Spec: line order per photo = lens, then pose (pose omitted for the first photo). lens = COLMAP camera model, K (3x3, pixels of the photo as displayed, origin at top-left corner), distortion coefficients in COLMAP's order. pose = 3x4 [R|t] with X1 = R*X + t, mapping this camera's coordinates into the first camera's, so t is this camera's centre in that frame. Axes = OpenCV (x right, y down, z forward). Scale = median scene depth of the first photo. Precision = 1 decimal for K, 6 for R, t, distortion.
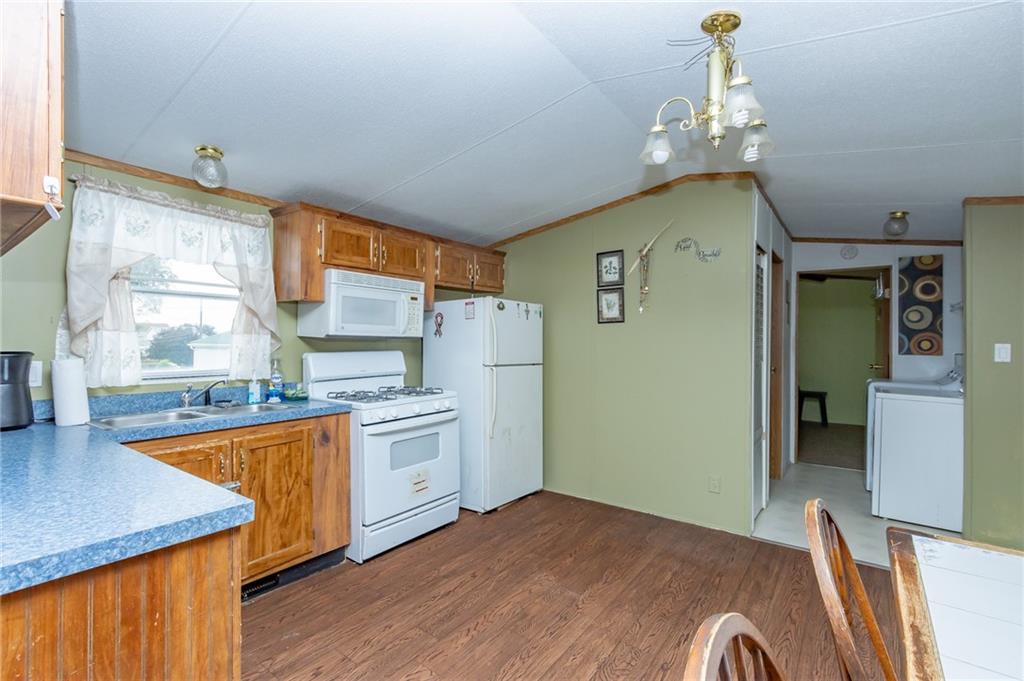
lens RADIAL K [[479.8, 0, 500.1], [0, 479.8, 339.4], [0, 0, 1]] dist [0.002109, 0.000418]
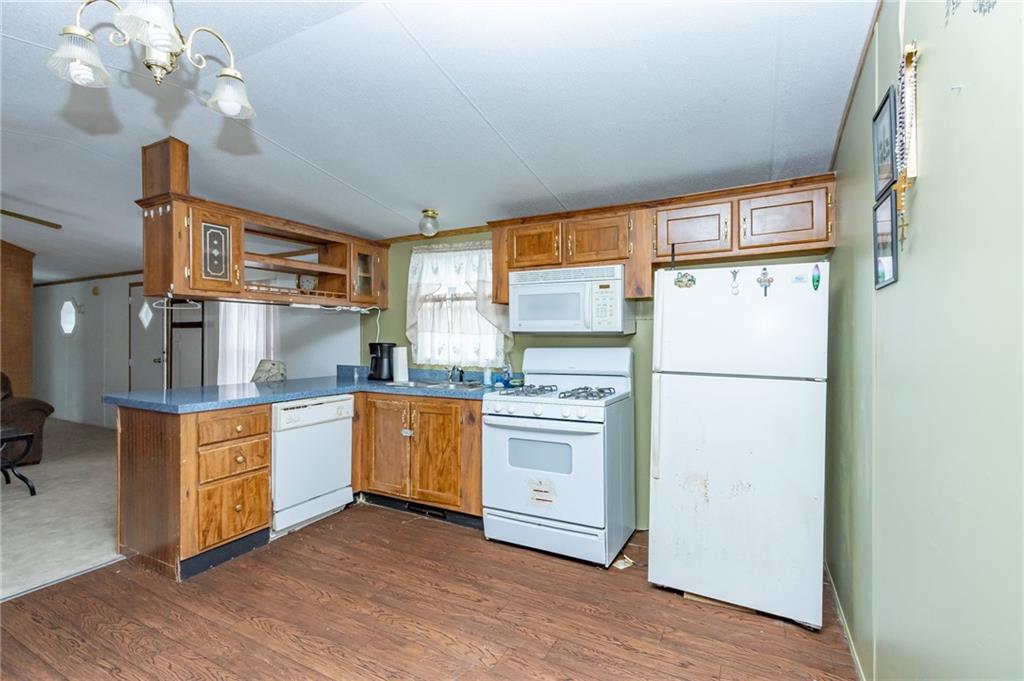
lens RADIAL K [[470.4, 0, 499.8], [0, 470.4, 340.0], [0, 0, 1]] dist [0.000453, 0.000380]
pose [[0.139662, 0.001094, -0.990199, 0.736006], [0.006757, 0.999975, 0.002058, 0.007916], [0.990176, -0.006978, 0.139651, 0.831178]]
